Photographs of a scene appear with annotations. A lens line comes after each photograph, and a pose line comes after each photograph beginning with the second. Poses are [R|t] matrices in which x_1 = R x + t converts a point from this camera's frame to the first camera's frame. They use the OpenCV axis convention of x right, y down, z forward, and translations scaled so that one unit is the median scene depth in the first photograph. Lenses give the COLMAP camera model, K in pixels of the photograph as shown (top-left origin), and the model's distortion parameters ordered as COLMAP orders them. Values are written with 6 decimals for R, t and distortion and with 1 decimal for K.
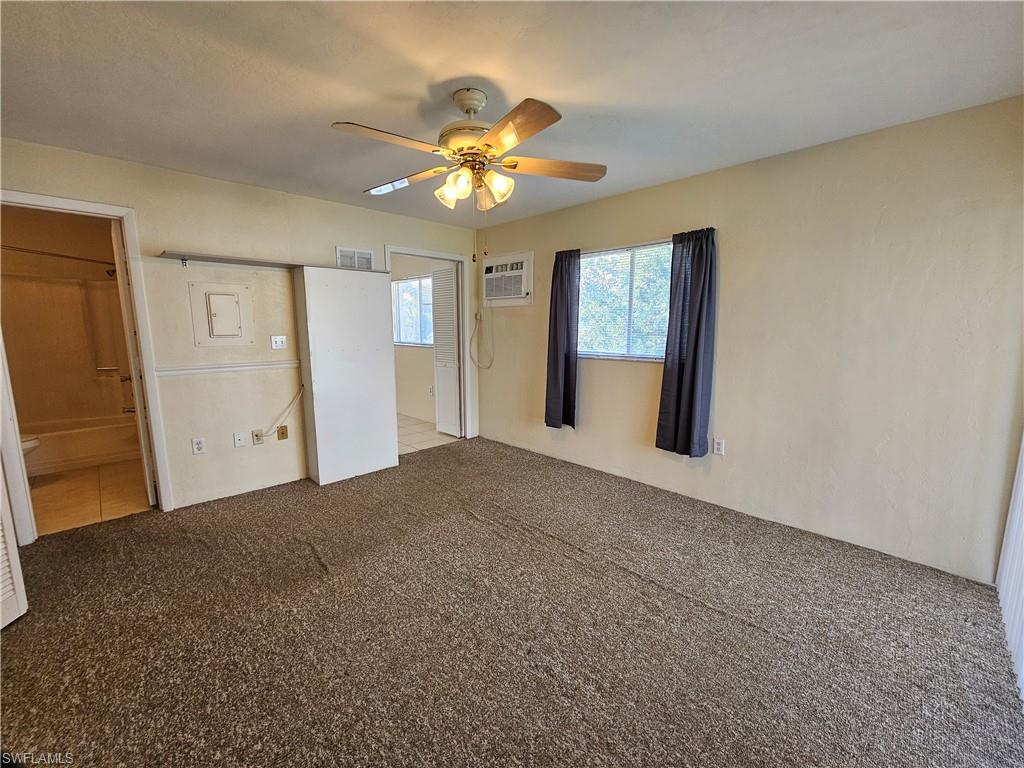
lens RADIAL K [[419.4, 0, 508.2], [0, 419.4, 389.1], [0, 0, 1]] dist [-0.003847, 0.002614]
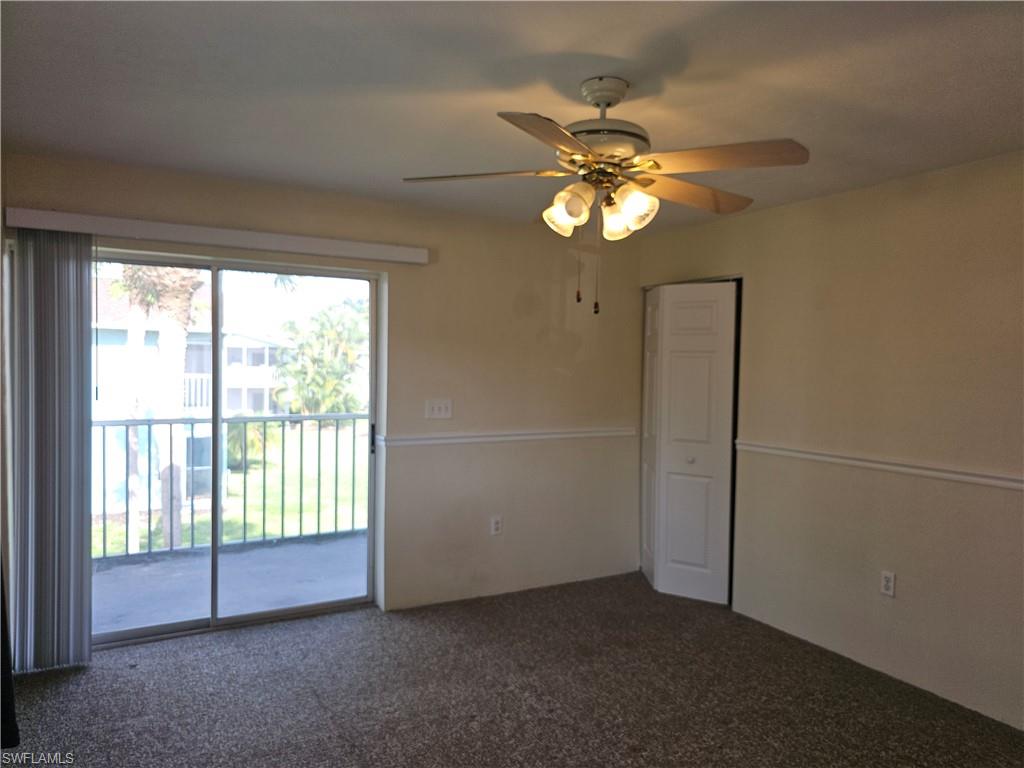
lens RADIAL K [[696.6, 0, 522.6], [0, 696.6, 387.0], [0, 0, 1]] dist [0.041080, -0.045305]
pose [[-0.967479, -0.023151, 0.251888, -0.162210], [0.022341, 0.984091, 0.176257, -0.251060], [-0.251961, 0.176152, -0.951570, 1.373016]]
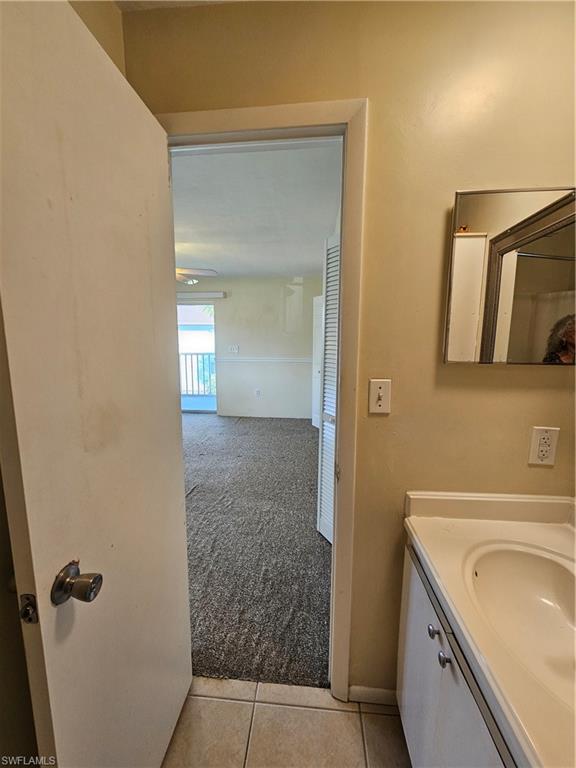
lens RADIAL K [[315.1, 0, 284.7], [0, 315.1, 381.0], [0, 0, 1]] dist [-0.001999, -0.000629]
pose [[-0.650861, -0.101714, 0.752352, -1.162026], [0.114971, 0.966350, 0.230107, -0.171956], [-0.750441, 0.236267, -0.617266, 1.038489]]
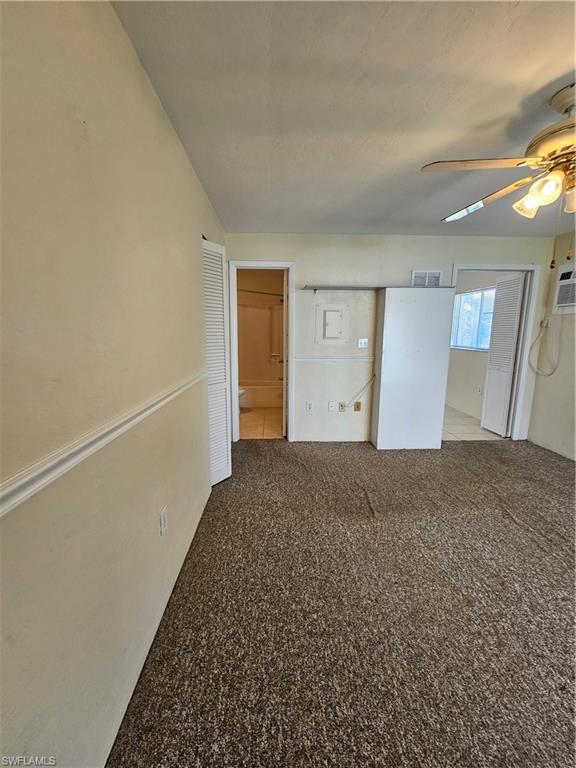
lens RADIAL K [[317.1, 0, 284.1], [0, 317.1, 384.8], [0, 0, 1]] dist [-0.003151, -0.000714]
pose [[0.735844, 0.119591, -0.666506, -0.011146], [-0.108095, 0.992404, 0.058727, -0.006471], [0.668467, 0.028832, 0.743183, 0.029015]]
